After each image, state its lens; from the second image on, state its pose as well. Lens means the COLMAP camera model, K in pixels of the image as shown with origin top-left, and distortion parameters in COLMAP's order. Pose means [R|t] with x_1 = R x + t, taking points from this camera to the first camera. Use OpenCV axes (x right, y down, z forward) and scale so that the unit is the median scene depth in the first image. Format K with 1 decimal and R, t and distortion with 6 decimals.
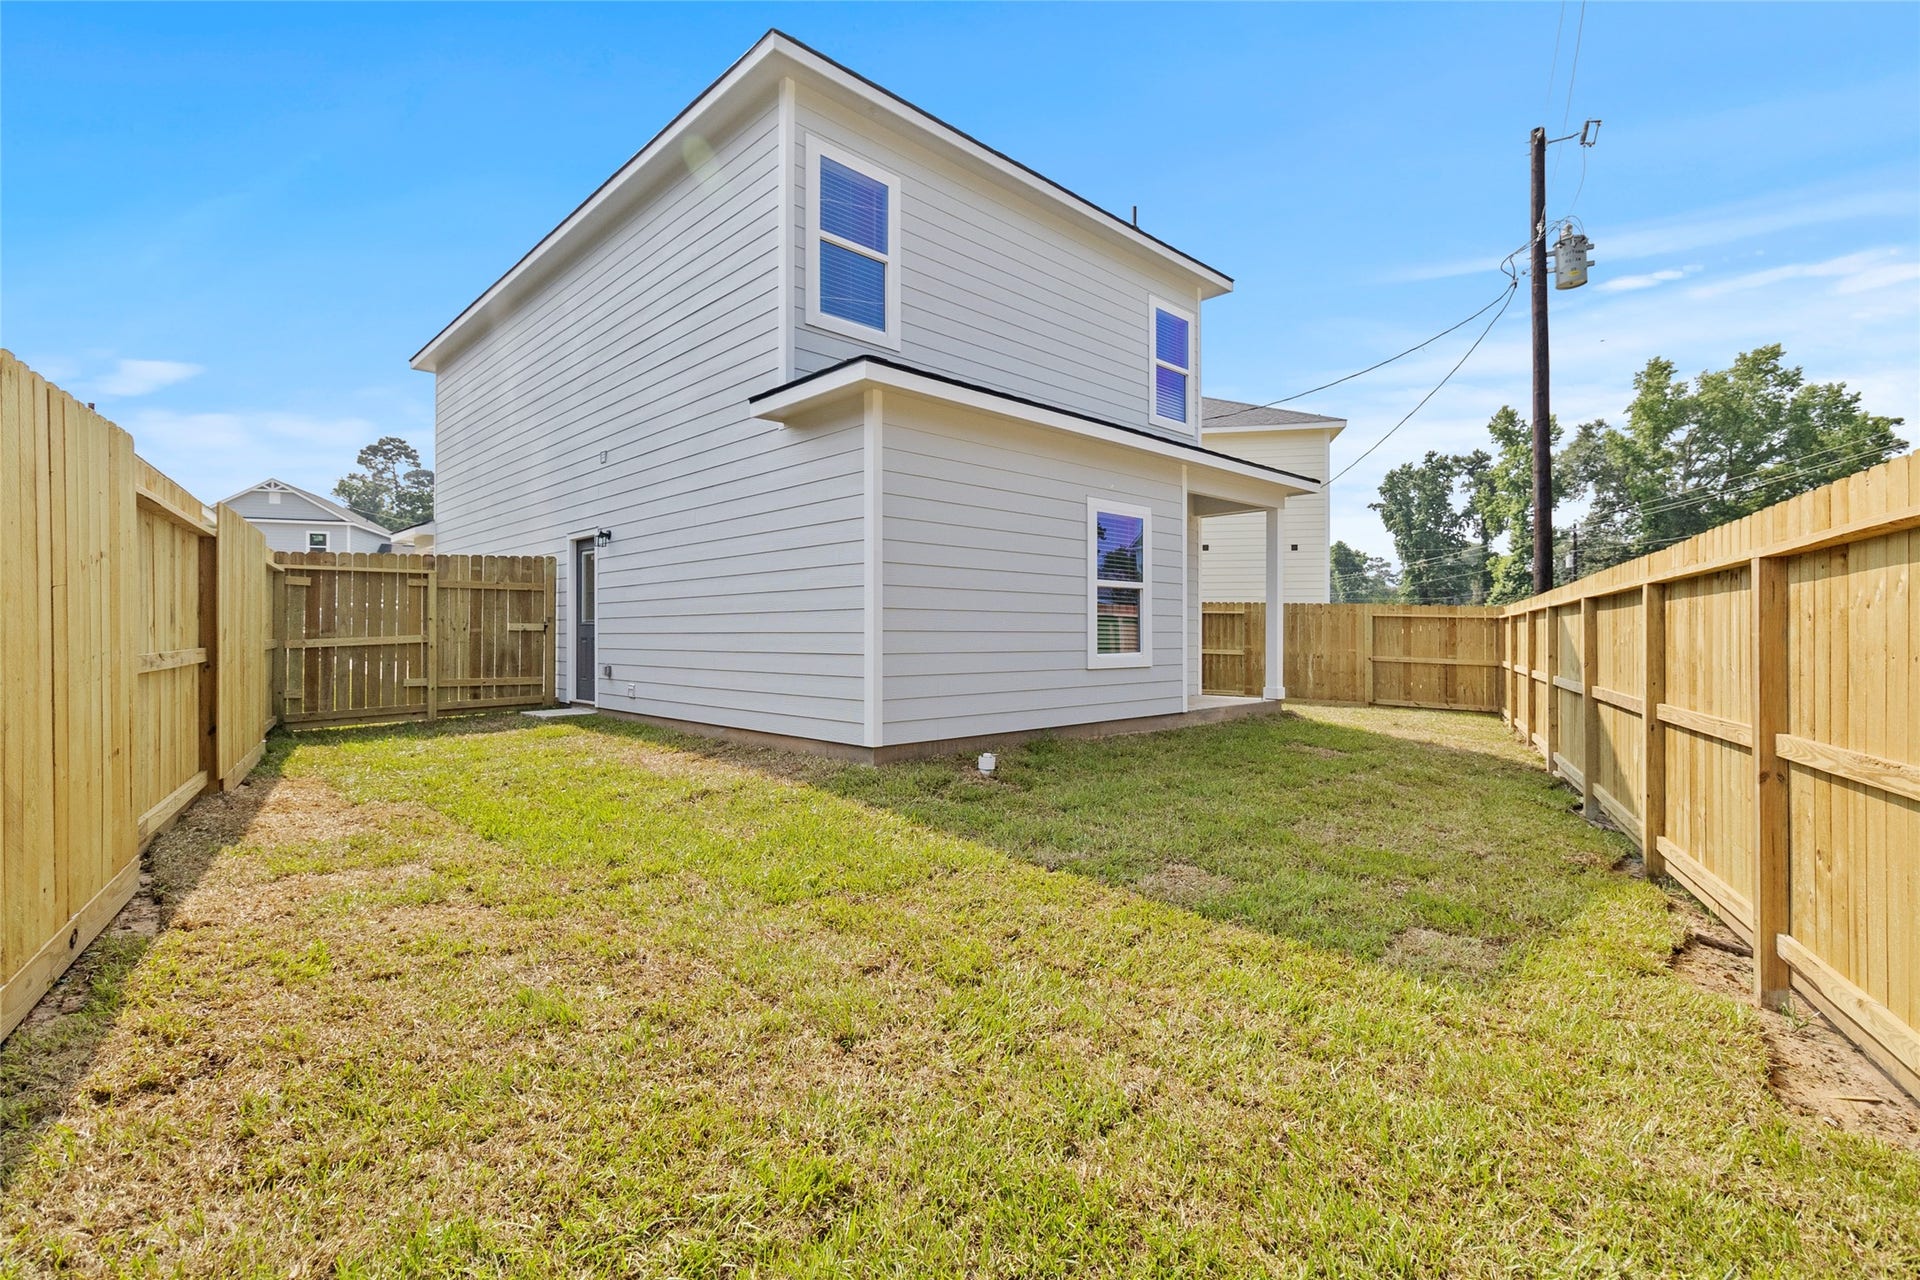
lens RADIAL K [[879.1, 0, 951.0], [0, 879.1, 624.9], [0, 0, 1]] dist [0.000030, 0.001256]
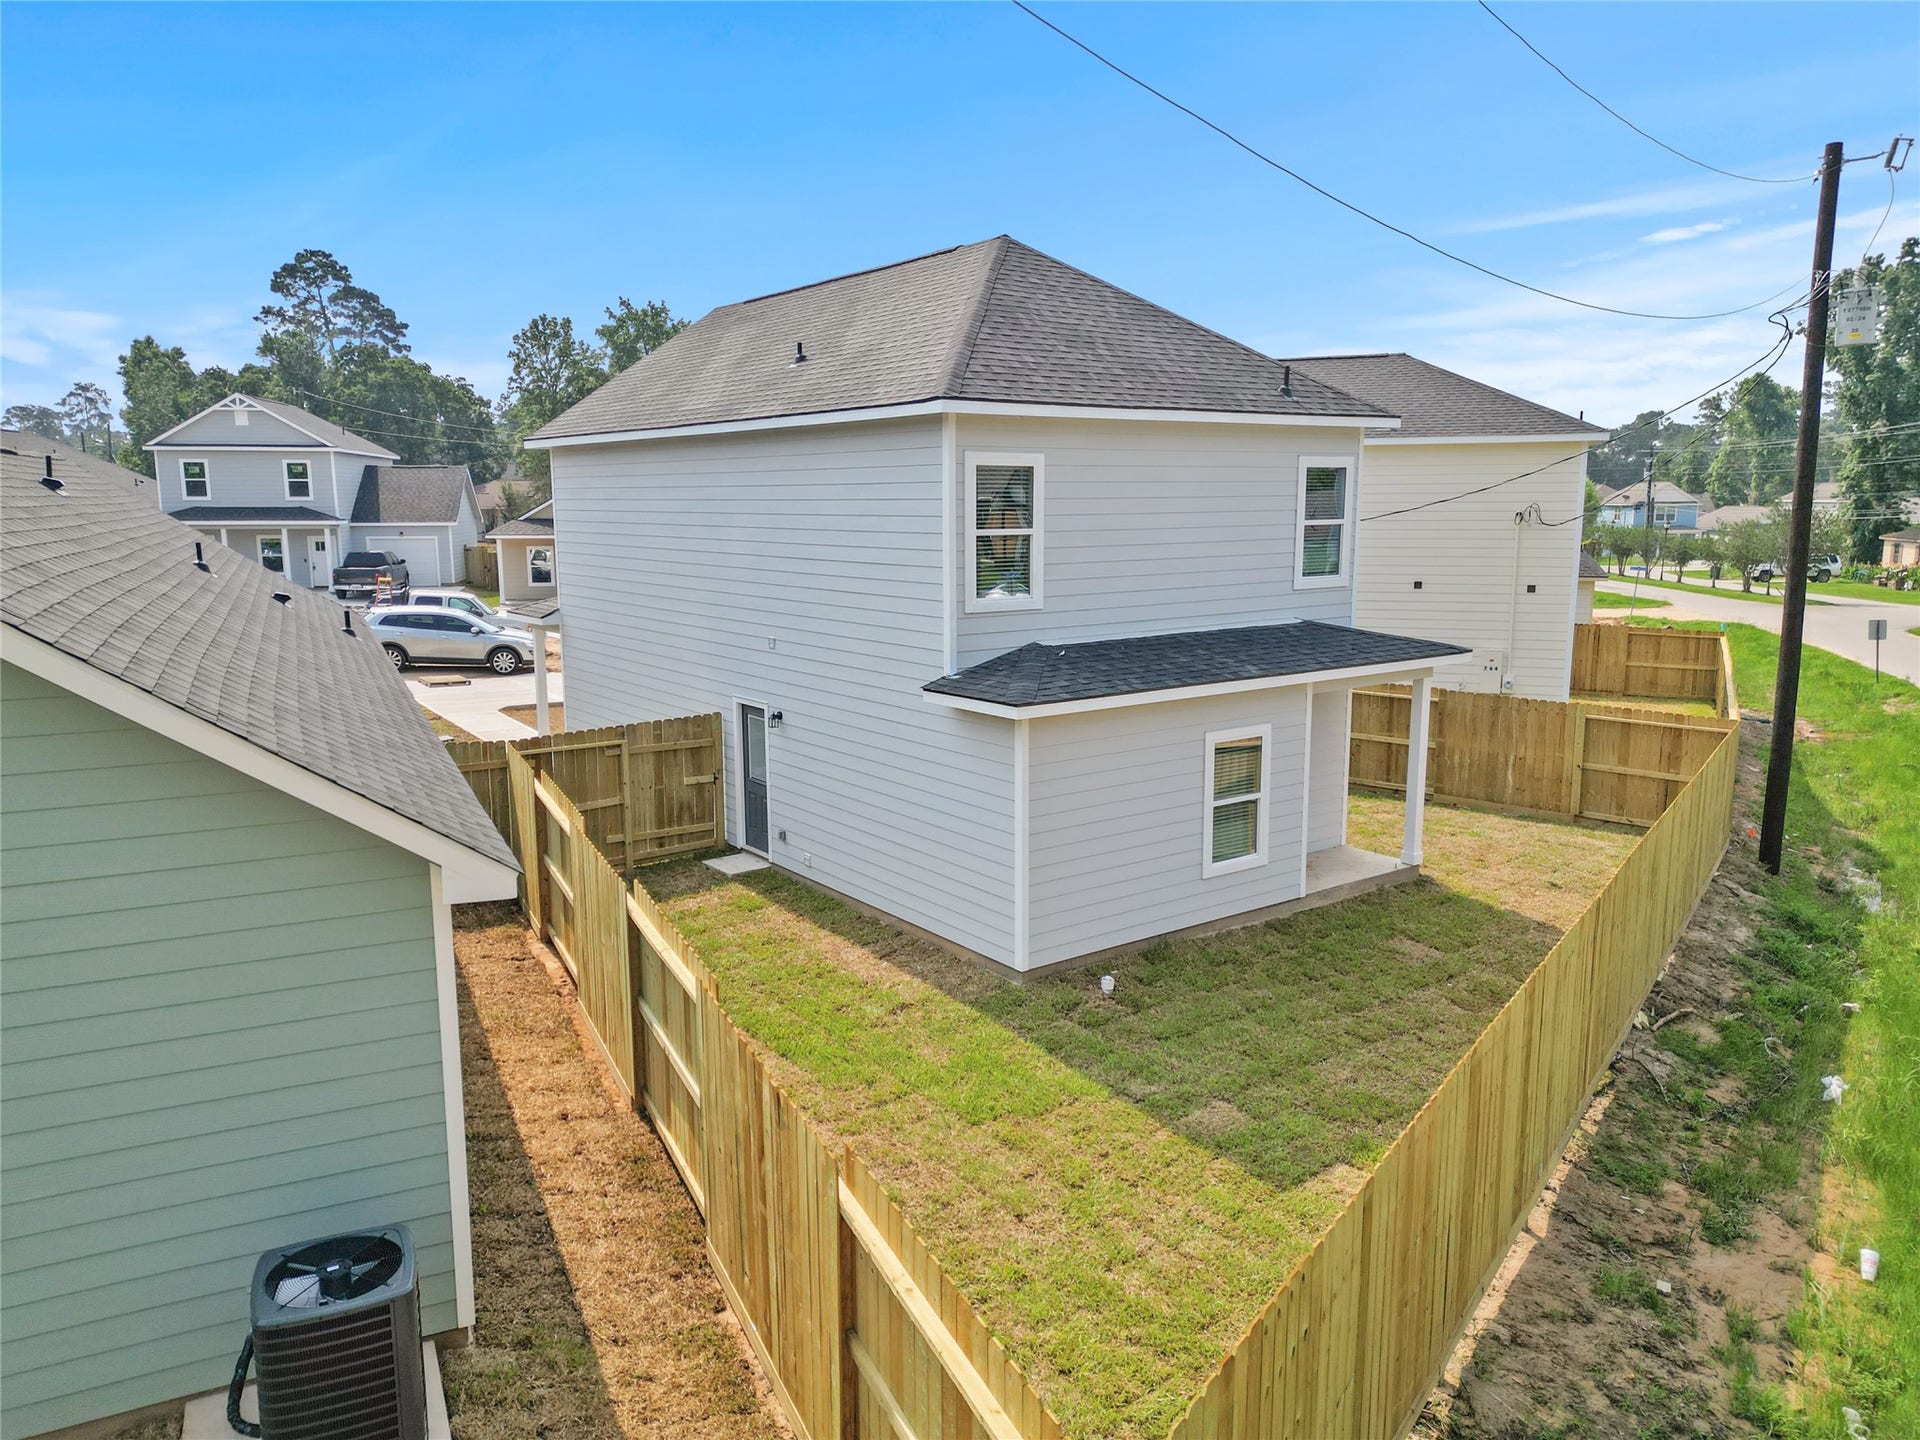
lens RADIAL K [[1340.7, 0, 941.2], [0, 1340.7, 693.7], [0, 0, 1]] dist [0.084612, -0.067893]
pose [[0.991494, 0.013403, -0.129458, 0.038395], [0.007365, 0.987313, 0.158618, -0.469919], [0.129942, -0.158222, 0.978816, -0.744019]]
